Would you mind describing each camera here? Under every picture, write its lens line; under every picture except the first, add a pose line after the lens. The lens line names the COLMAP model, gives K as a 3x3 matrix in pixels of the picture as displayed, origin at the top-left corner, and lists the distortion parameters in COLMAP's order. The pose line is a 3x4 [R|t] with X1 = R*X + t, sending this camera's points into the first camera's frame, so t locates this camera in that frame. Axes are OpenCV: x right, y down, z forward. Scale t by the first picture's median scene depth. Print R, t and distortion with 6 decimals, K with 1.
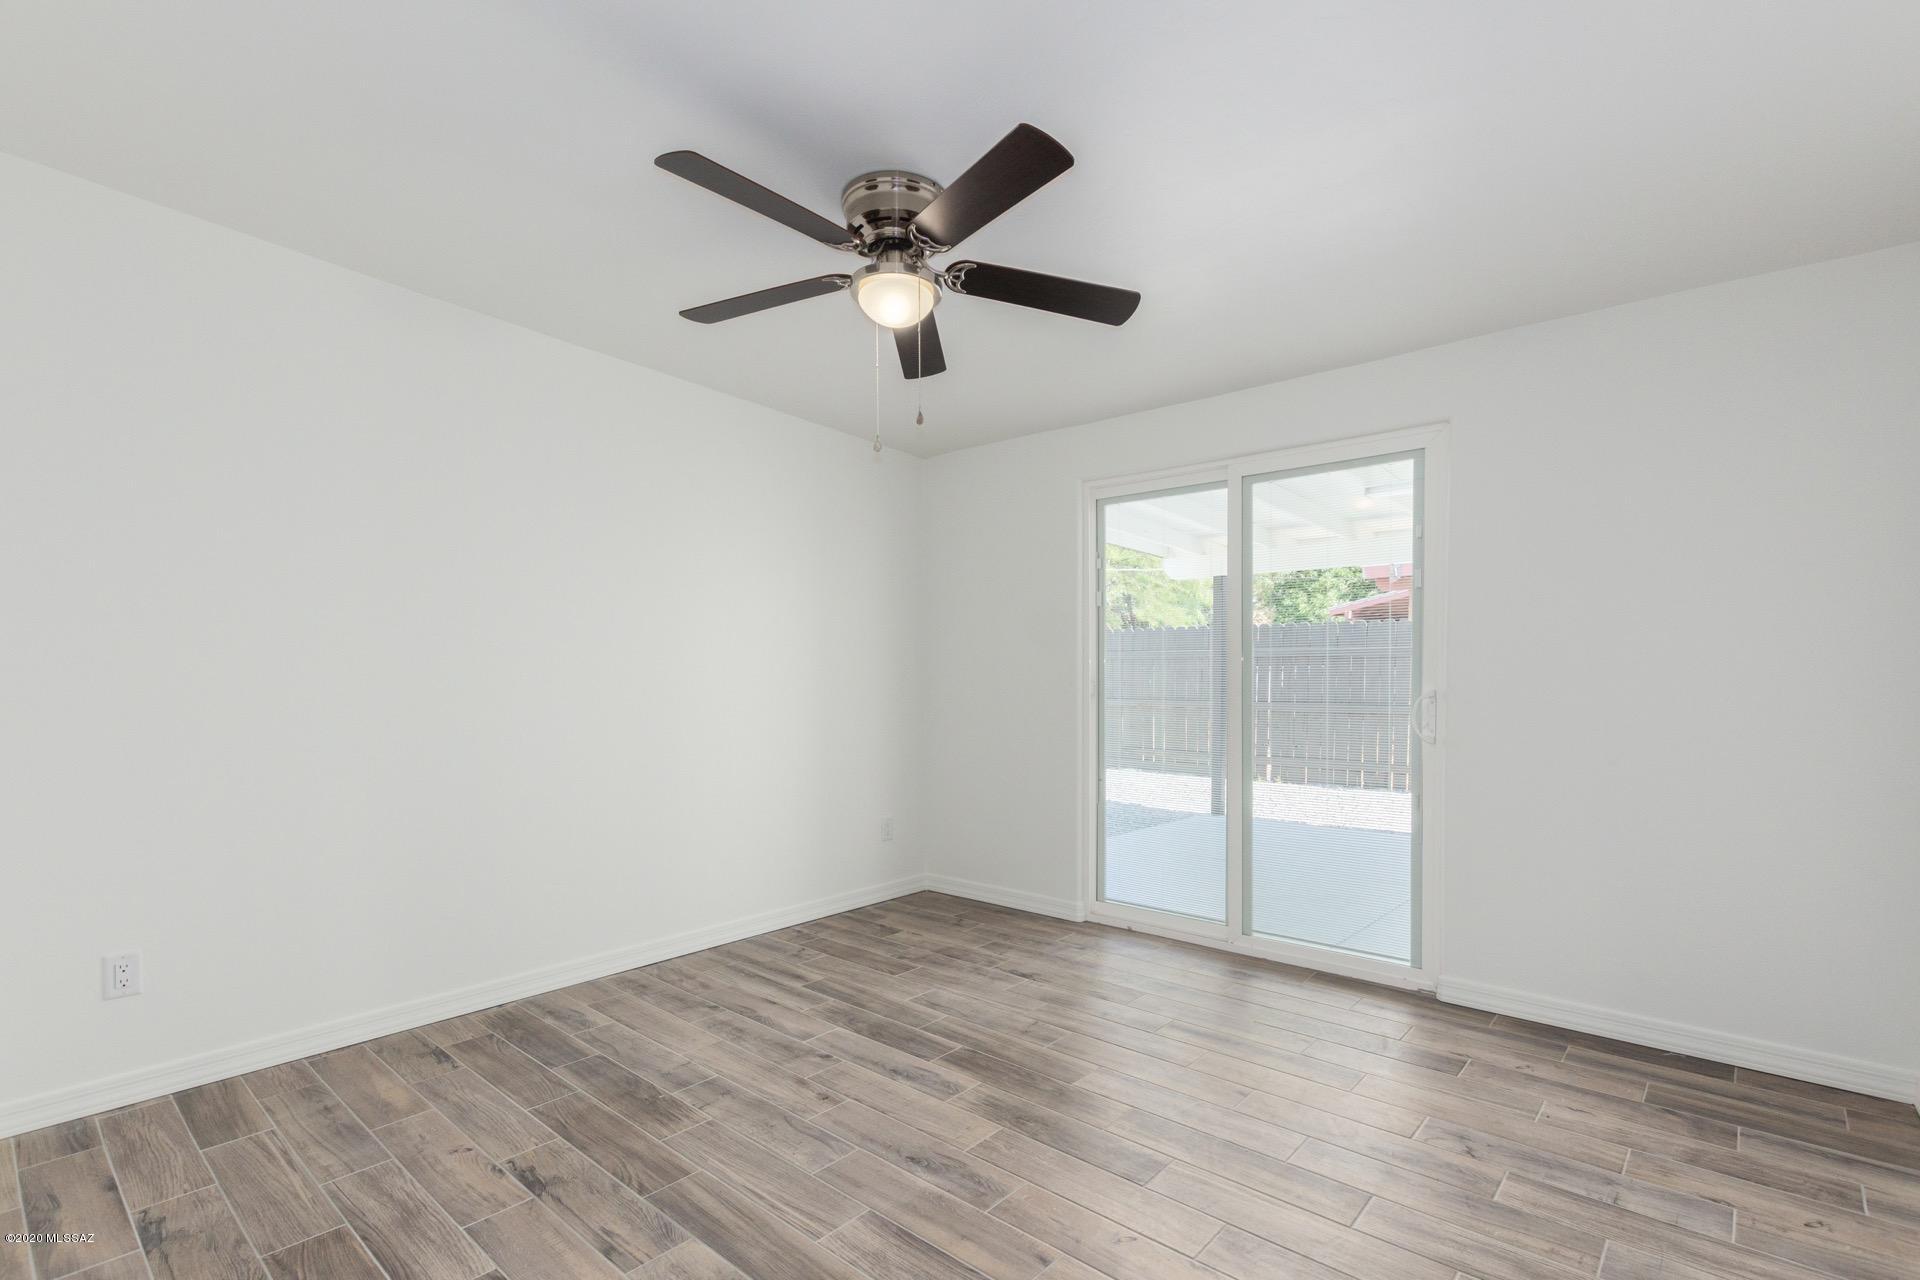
lens RADIAL K [[895.4, 0, 955.7], [0, 895.4, 710.0], [0, 0, 1]] dist [-0.001864, -0.000868]
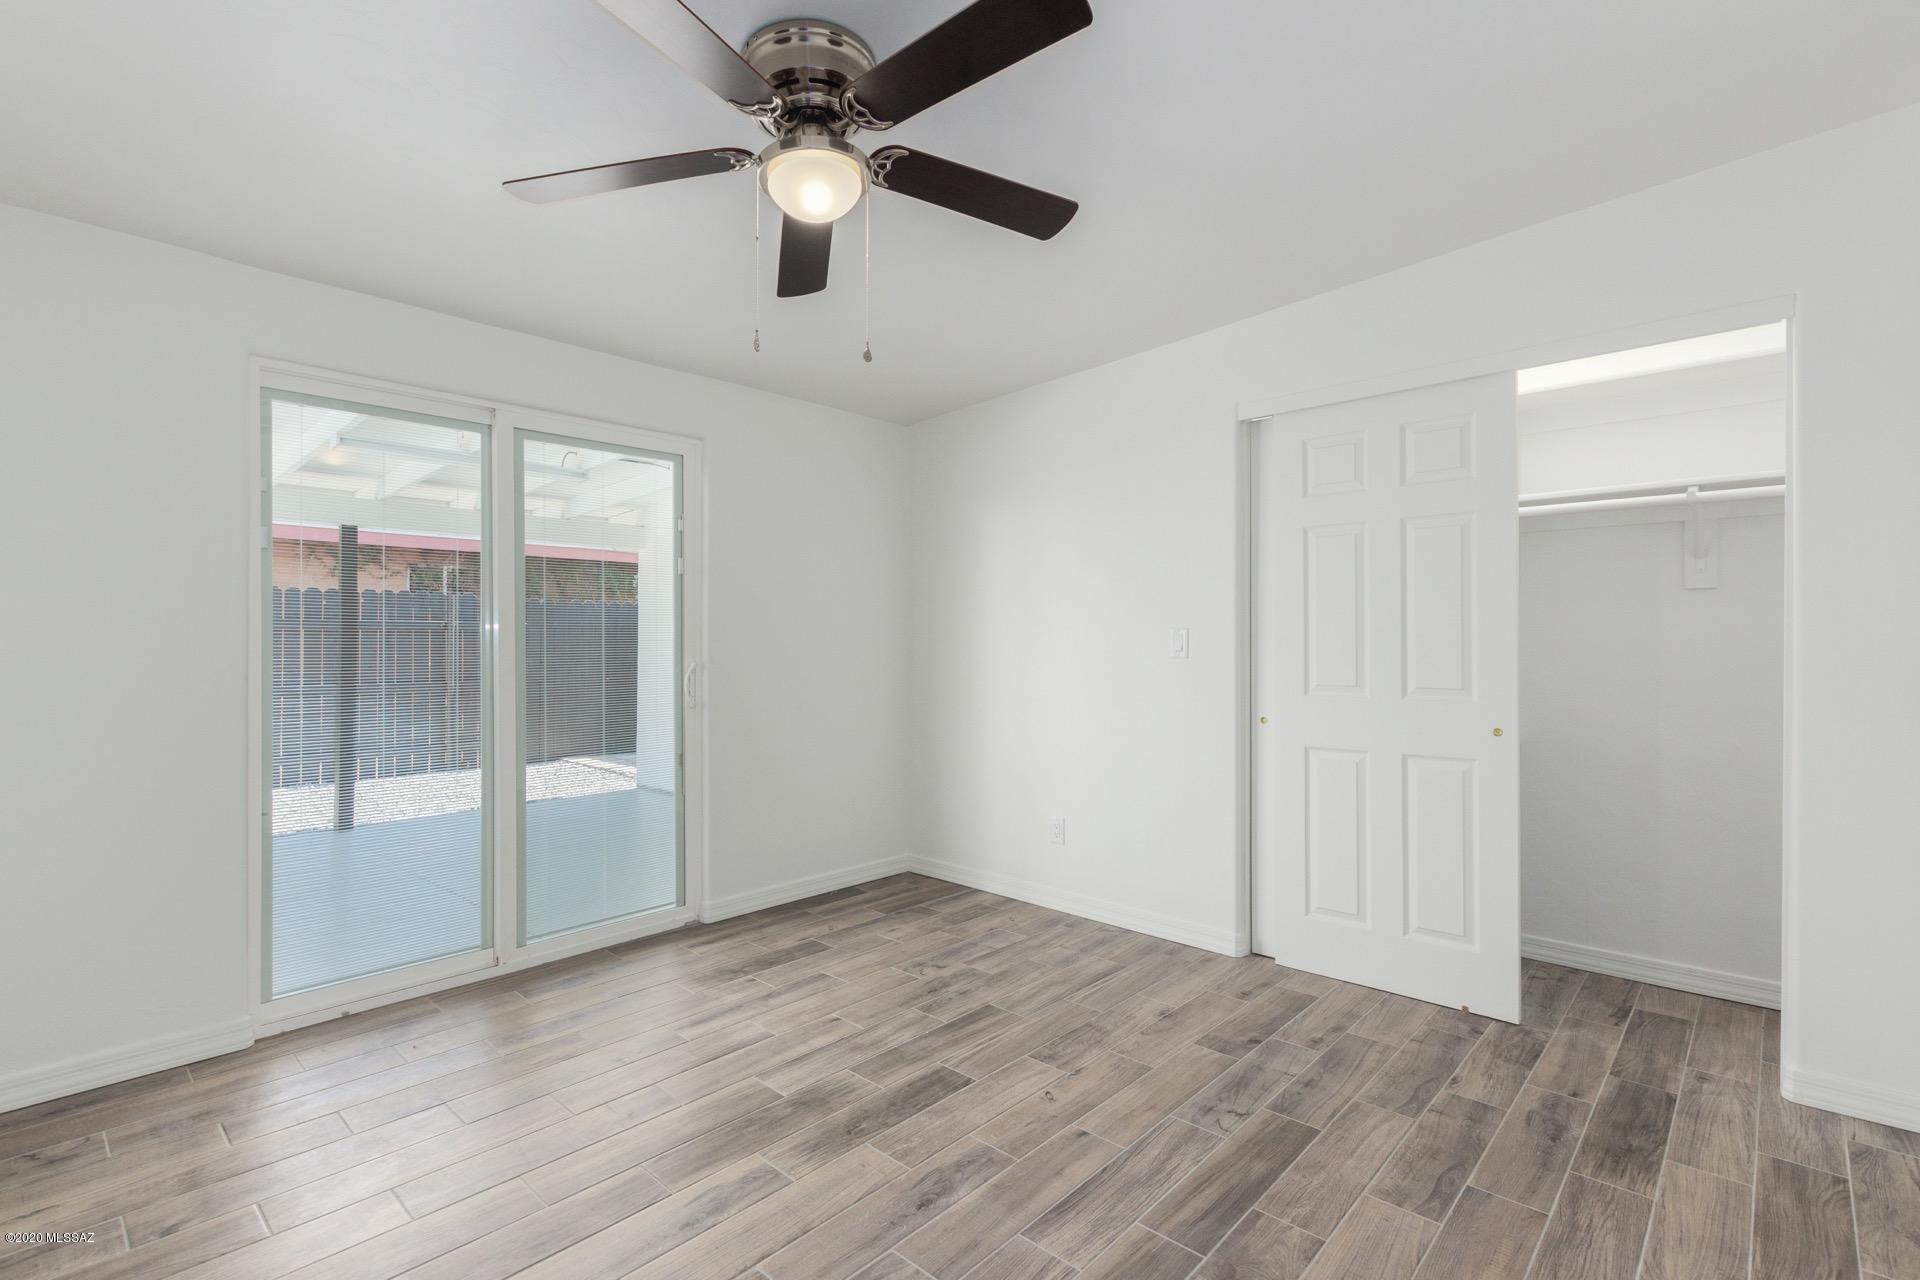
lens RADIAL K [[882.6, 0, 952.7], [0, 882.6, 644.8], [0, 0, 1]] dist [0.010063, -0.005917]
pose [[0.021497, 0.000505, 0.999769, -0.863452], [0.044502, 0.999008, -0.001462, -0.038881], [-0.998778, 0.044523, 0.021453, 0.880380]]
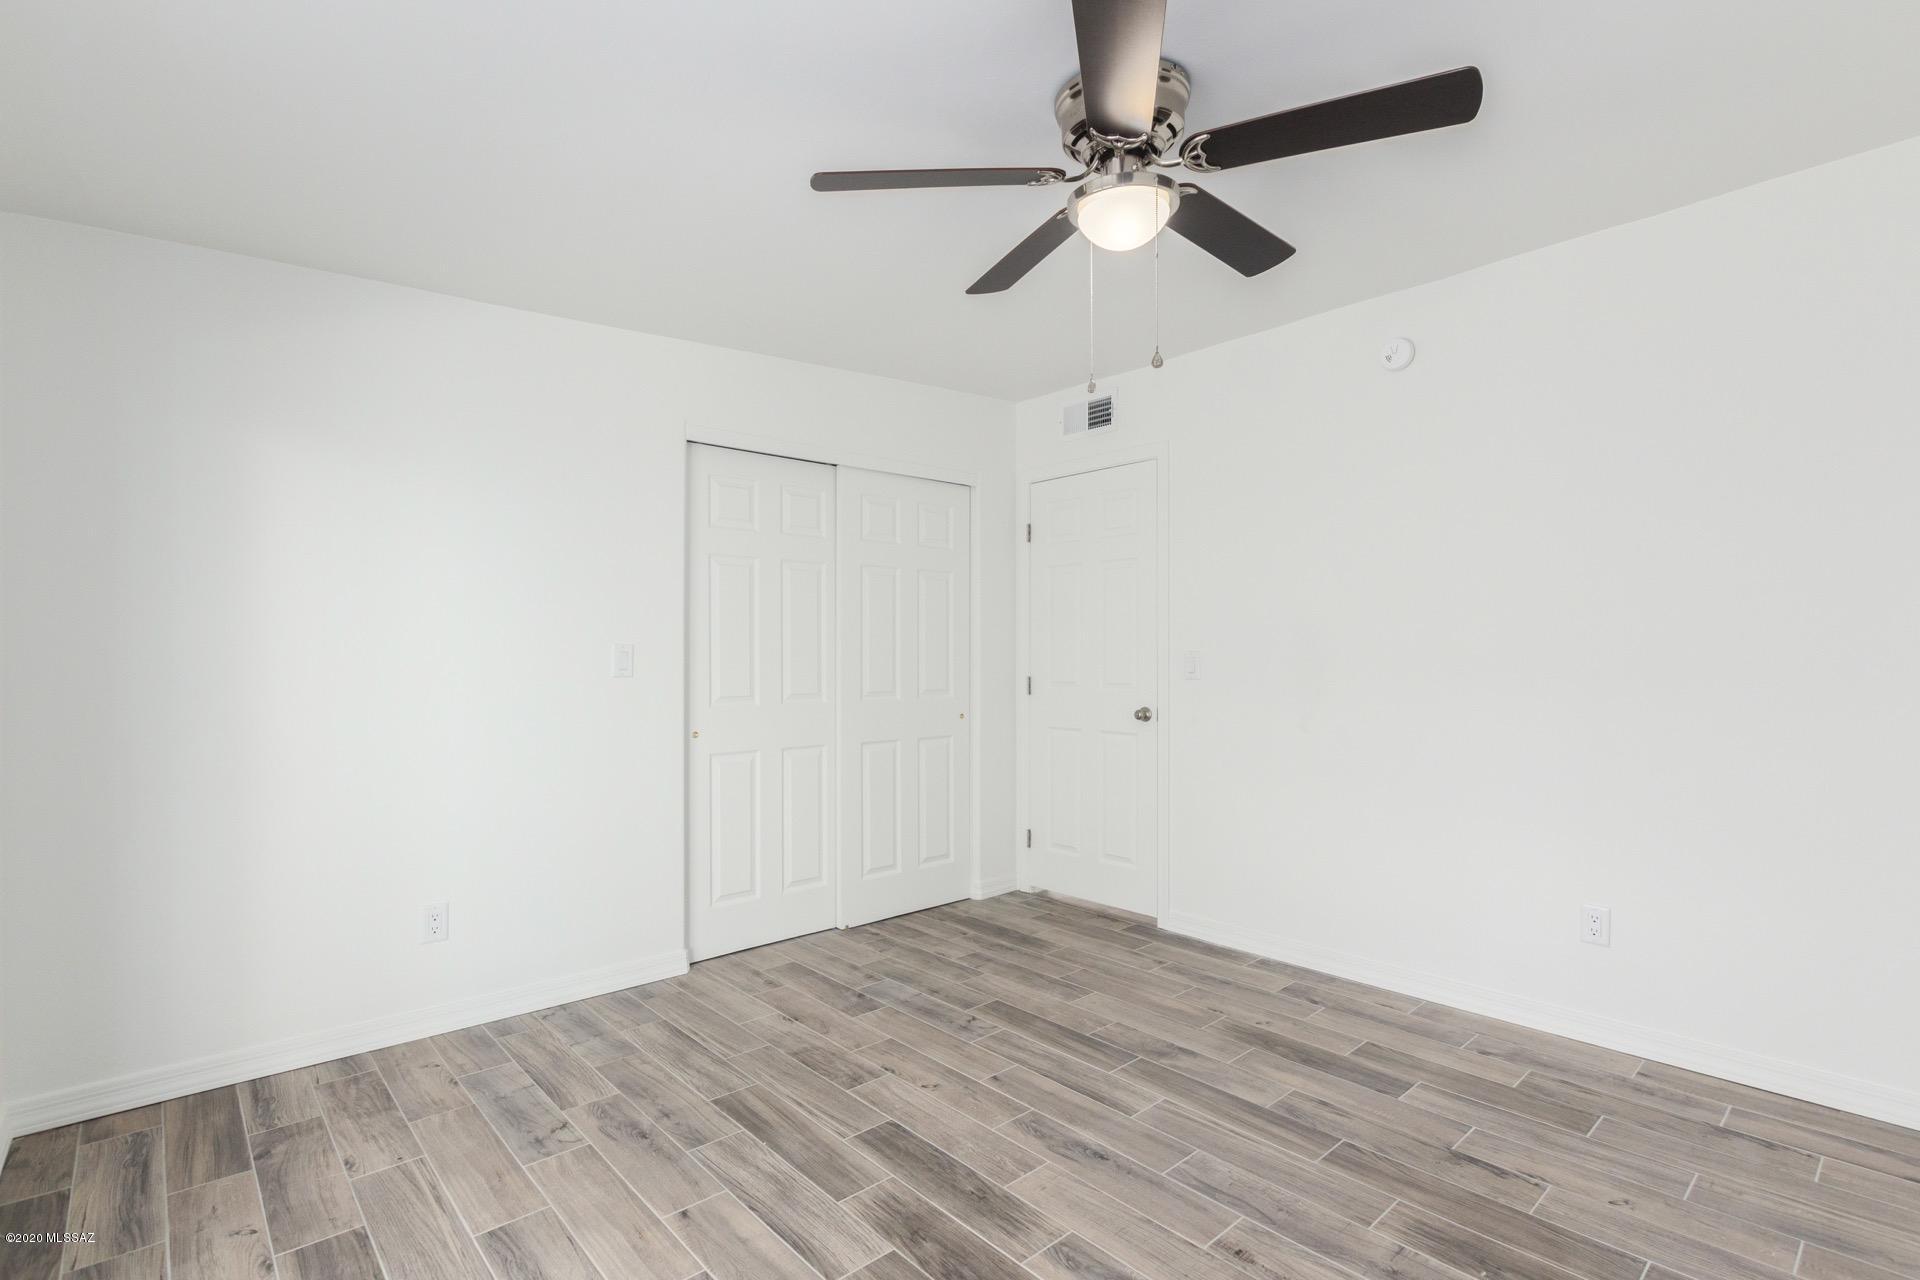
lens RADIAL K [[885.4, 0, 957.2], [0, 885.4, 669.2], [0, 0, 1]] dist [0.011026, -0.007362]
pose [[-0.993799, 0.003673, 0.111127, -0.000413], [0.009926, 0.998394, 0.055771, -0.087291], [-0.110743, 0.056528, -0.992240, 1.858943]]
